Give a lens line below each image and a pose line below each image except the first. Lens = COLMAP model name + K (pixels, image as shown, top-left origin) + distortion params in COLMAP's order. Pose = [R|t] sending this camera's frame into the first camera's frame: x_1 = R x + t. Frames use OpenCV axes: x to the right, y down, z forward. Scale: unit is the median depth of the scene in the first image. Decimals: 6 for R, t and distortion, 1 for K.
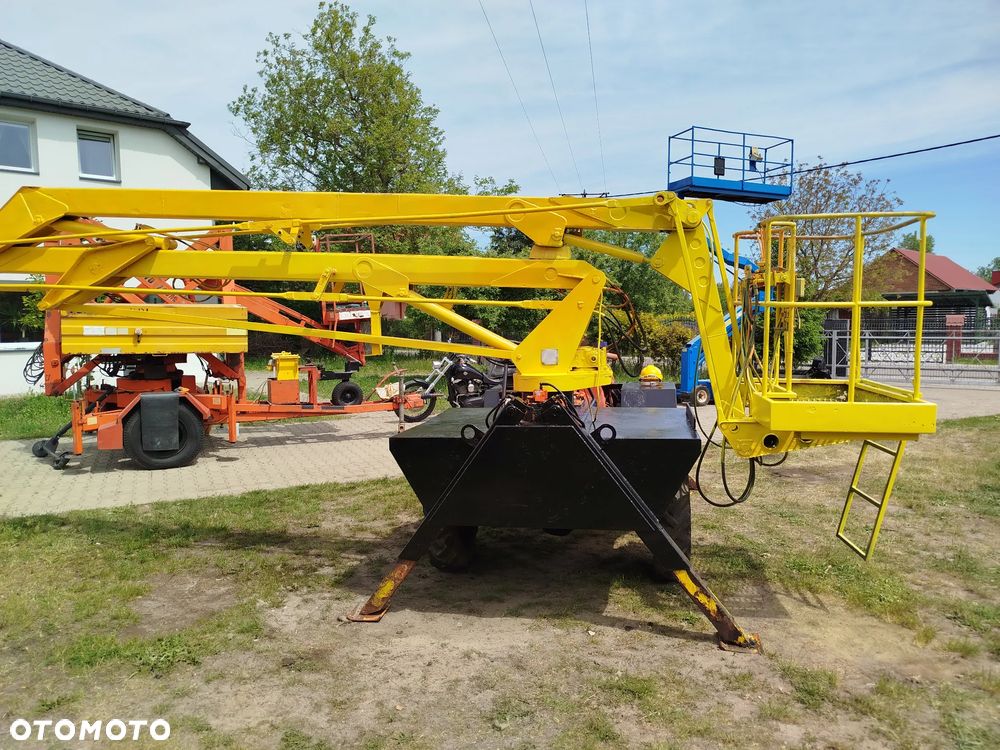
lens RADIAL K [[700.4, 0, 499.1], [0, 700.4, 371.0], [0, 0, 1]] dist [0.012179, -0.000531]
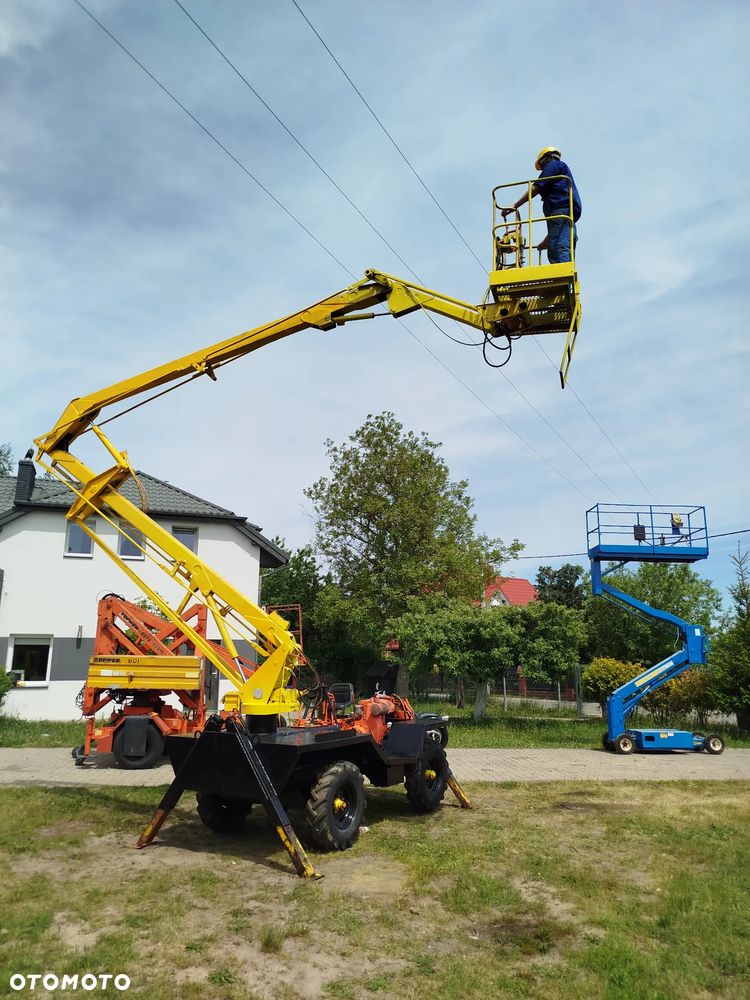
lens RADIAL K [[700.4, 0, 378.0], [0, 700.4, 498.9], [0, 0, 1]] dist [0.012179, -0.000531]
pose [[0.942803, -0.064574, -0.327036, 0.474168], [-0.036104, 0.955508, -0.292749, 0.007930], [0.331389, 0.287812, 0.898524, -0.293196]]
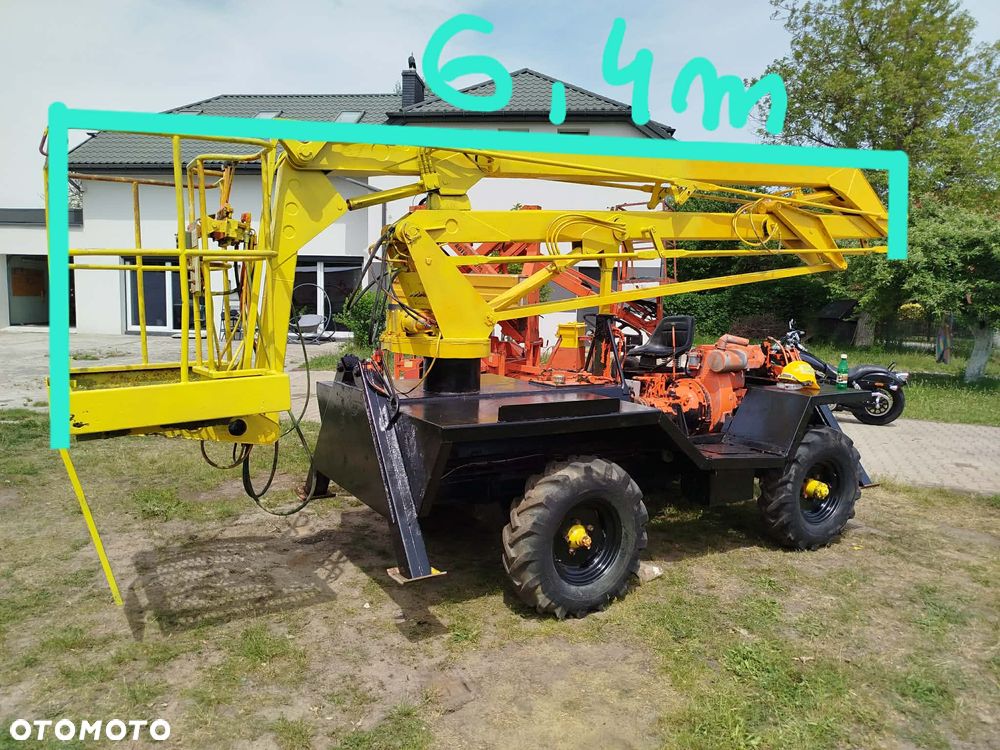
lens RADIAL K [[701.8, 0, 498.2], [0, 701.8, 371.7], [0, 0, 1]] dist [0.008660, 0.004183]
pose [[0.686955, 0.101235, -0.719614, 0.396461], [-0.086799, 0.994590, 0.057058, -0.002610], [0.721497, 0.023266, 0.692026, 0.207744]]
